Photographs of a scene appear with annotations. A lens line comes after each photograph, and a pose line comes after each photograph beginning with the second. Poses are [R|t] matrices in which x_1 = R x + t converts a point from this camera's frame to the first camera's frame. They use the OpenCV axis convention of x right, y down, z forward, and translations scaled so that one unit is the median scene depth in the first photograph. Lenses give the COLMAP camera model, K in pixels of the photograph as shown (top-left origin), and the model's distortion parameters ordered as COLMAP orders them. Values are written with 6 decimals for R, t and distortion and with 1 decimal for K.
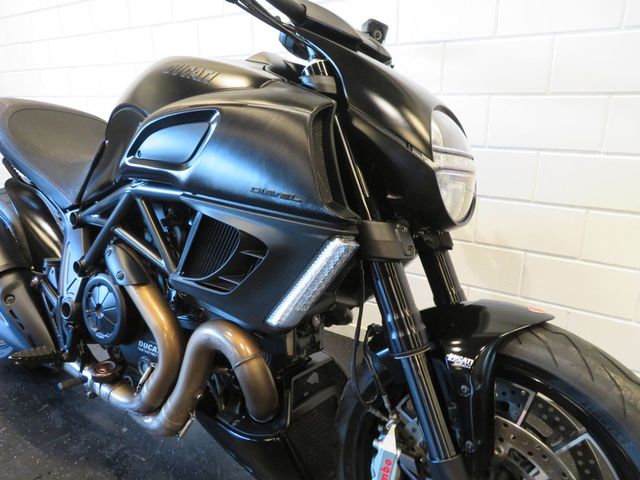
lens RADIAL K [[451.1, 0, 320.0], [0, 451.1, 240.0], [0, 0, 1]] dist [-0.006955, -0.003224]
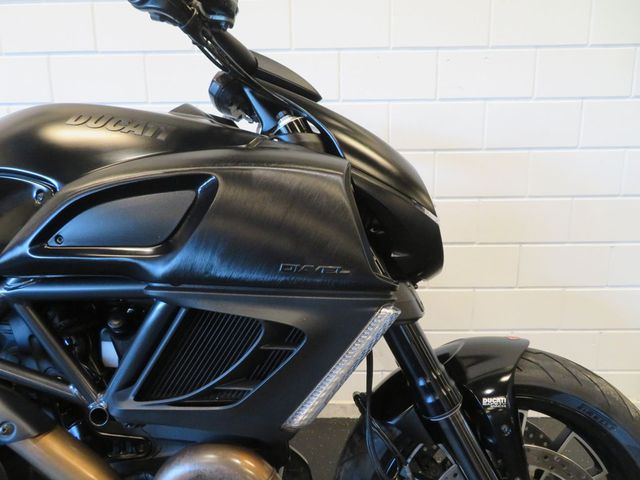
lens RADIAL K [[457.0, 0, 322.6], [0, 457.0, 238.9], [0, 0, 1]] dist [-0.006987, 0.001727]
pose [[0.839764, -0.105029, 0.532697, -0.456136], [0.166902, 0.983543, -0.069191, -0.080745], [-0.516663, 0.147012, 0.843473, 0.216584]]
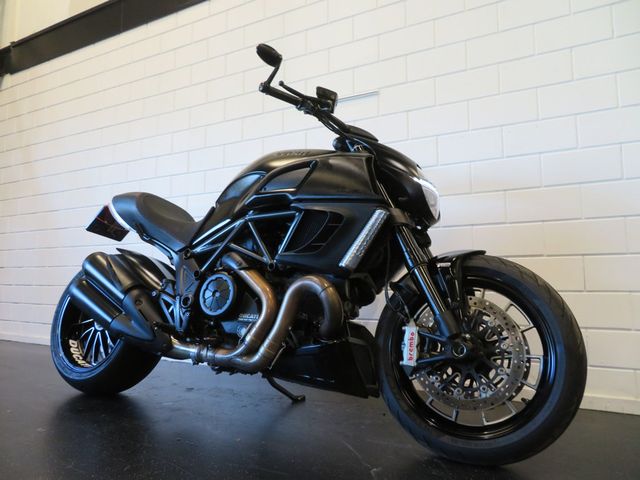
lens RADIAL K [[457.0, 0, 322.6], [0, 457.0, 238.9], [0, 0, 1]] dist [-0.006987, 0.001727]
pose [[0.994124, 0.012853, 0.107479, -0.383408], [0.030651, 0.918863, -0.393384, 0.804688], [-0.103814, 0.394367, 0.913070, -0.733486]]
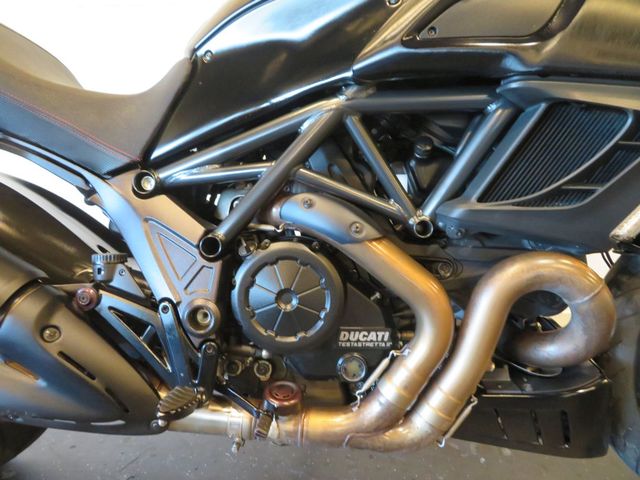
lens RADIAL K [[457.0, 0, 322.6], [0, 457.0, 238.9], [0, 0, 1]] dist [-0.006987, 0.001727]
pose [[0.860087, -0.126468, 0.494223, -0.988255], [0.159513, 0.986878, -0.025064, 0.126367], [-0.484568, 0.100392, 0.868974, 0.522285]]
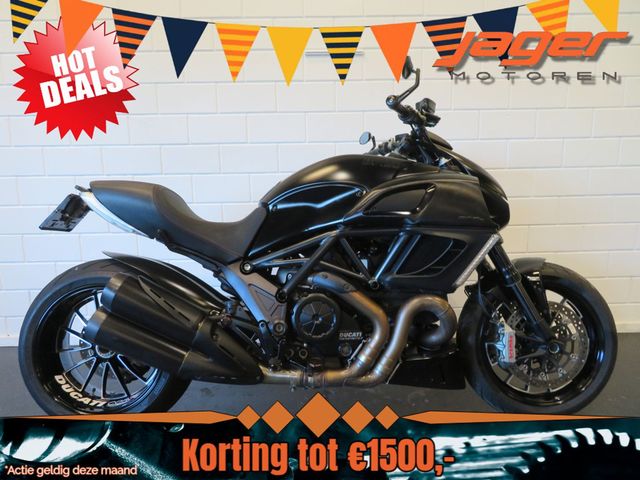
lens RADIAL K [[457.0, 0, 322.6], [0, 457.0, 238.9], [0, 0, 1]] dist [-0.006987, 0.001727]
pose [[0.812408, -0.109305, 0.572753, -1.704440], [0.190026, 0.978278, -0.082841, 0.038459], [-0.551256, 0.176139, 0.815531, -0.363434]]
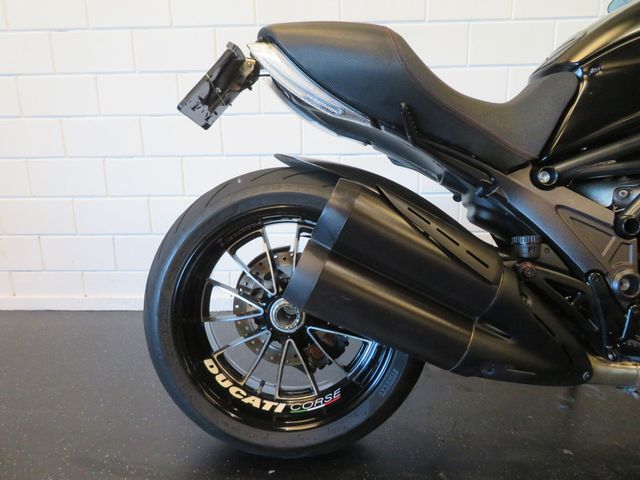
lens RADIAL K [[451.1, 0, 320.0], [0, 451.1, 240.0], [0, 0, 1]] dist [-0.006955, -0.003224]
pose [[0.848812, -0.141249, 0.509477, -1.887082], [0.182525, 0.982692, -0.031651, 0.017289], [-0.496188, 0.119858, 0.859902, 0.848357]]
